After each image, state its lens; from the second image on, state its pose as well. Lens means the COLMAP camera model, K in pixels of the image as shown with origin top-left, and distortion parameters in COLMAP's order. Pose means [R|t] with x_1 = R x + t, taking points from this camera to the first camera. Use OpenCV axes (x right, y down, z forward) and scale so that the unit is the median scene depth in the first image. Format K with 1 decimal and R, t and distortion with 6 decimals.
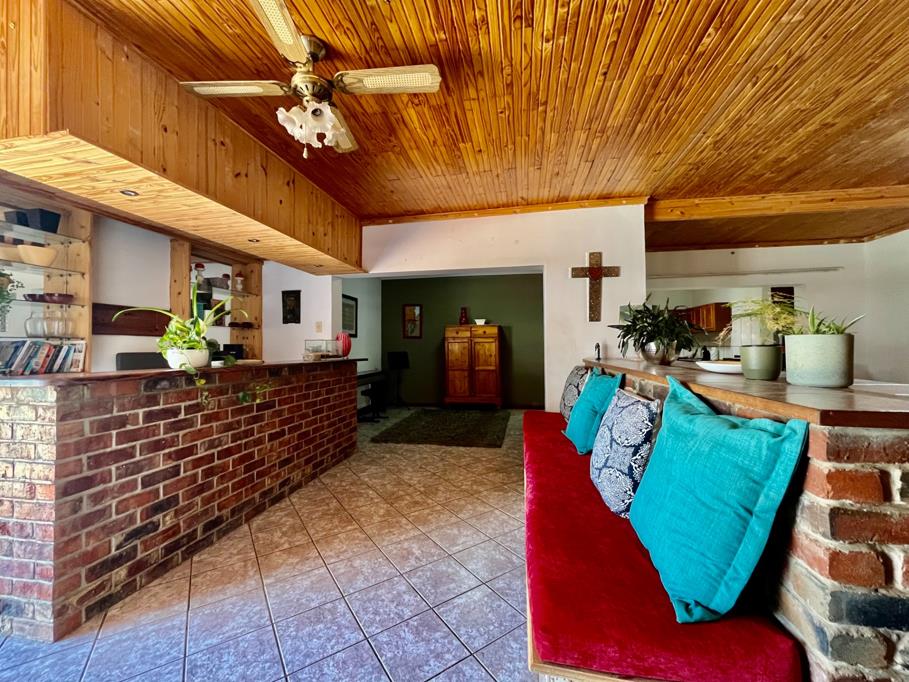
lens RADIAL K [[368.7, 0, 454.5], [0, 368.7, 341.0], [0, 0, 1]] dist [0.000180, -0.000026]
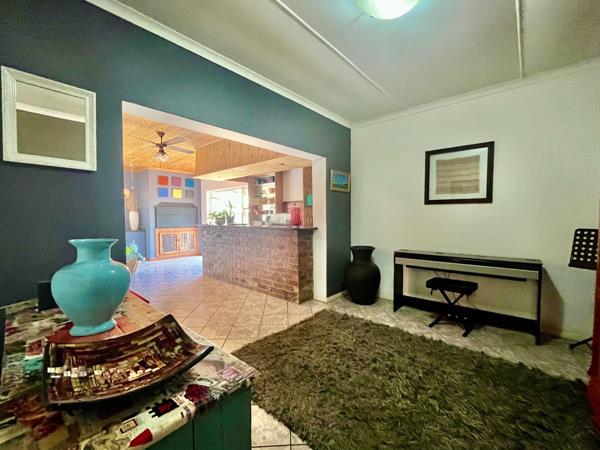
lens RADIAL K [[243.3, 0, 300.0], [0, 243.3, 225.0], [0, 0, 1]] dist [0.000180, -0.000026]
pose [[-0.507760, 0.039947, -0.860572, 0.499687], [0.023756, 0.999194, 0.032365, 0.015617], [0.861171, -0.004010, -0.508300, 1.675930]]
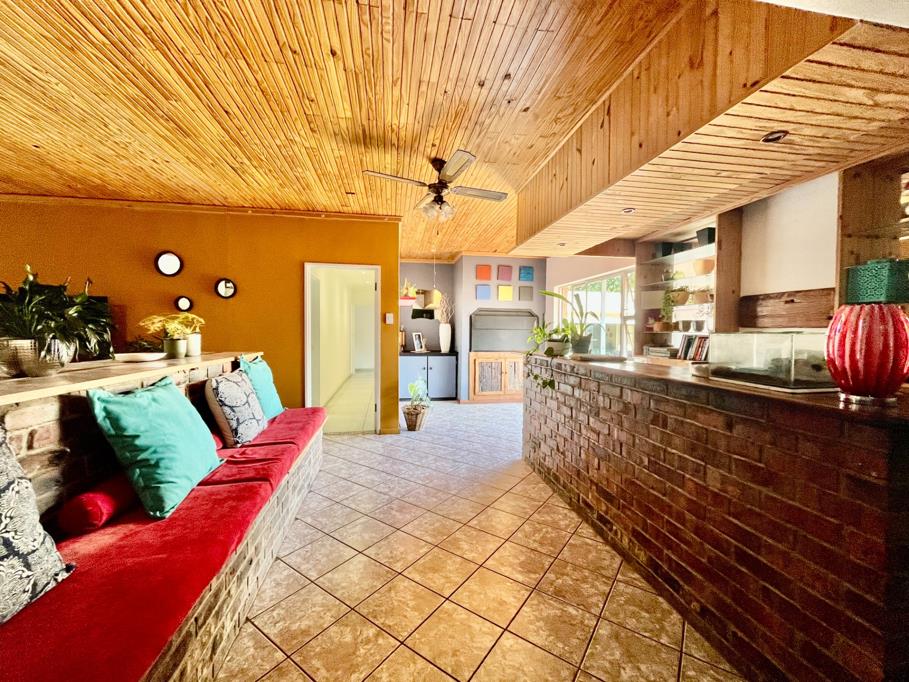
lens RADIAL K [[368.7, 0, 454.5], [0, 368.7, 341.0], [0, 0, 1]] dist [0.000180, -0.000026]
pose [[-0.936679, 0.008443, -0.350087, 0.079269], [0.003856, 0.999897, 0.013798, -0.000110], [0.350168, 0.011575, -0.936616, 1.323774]]
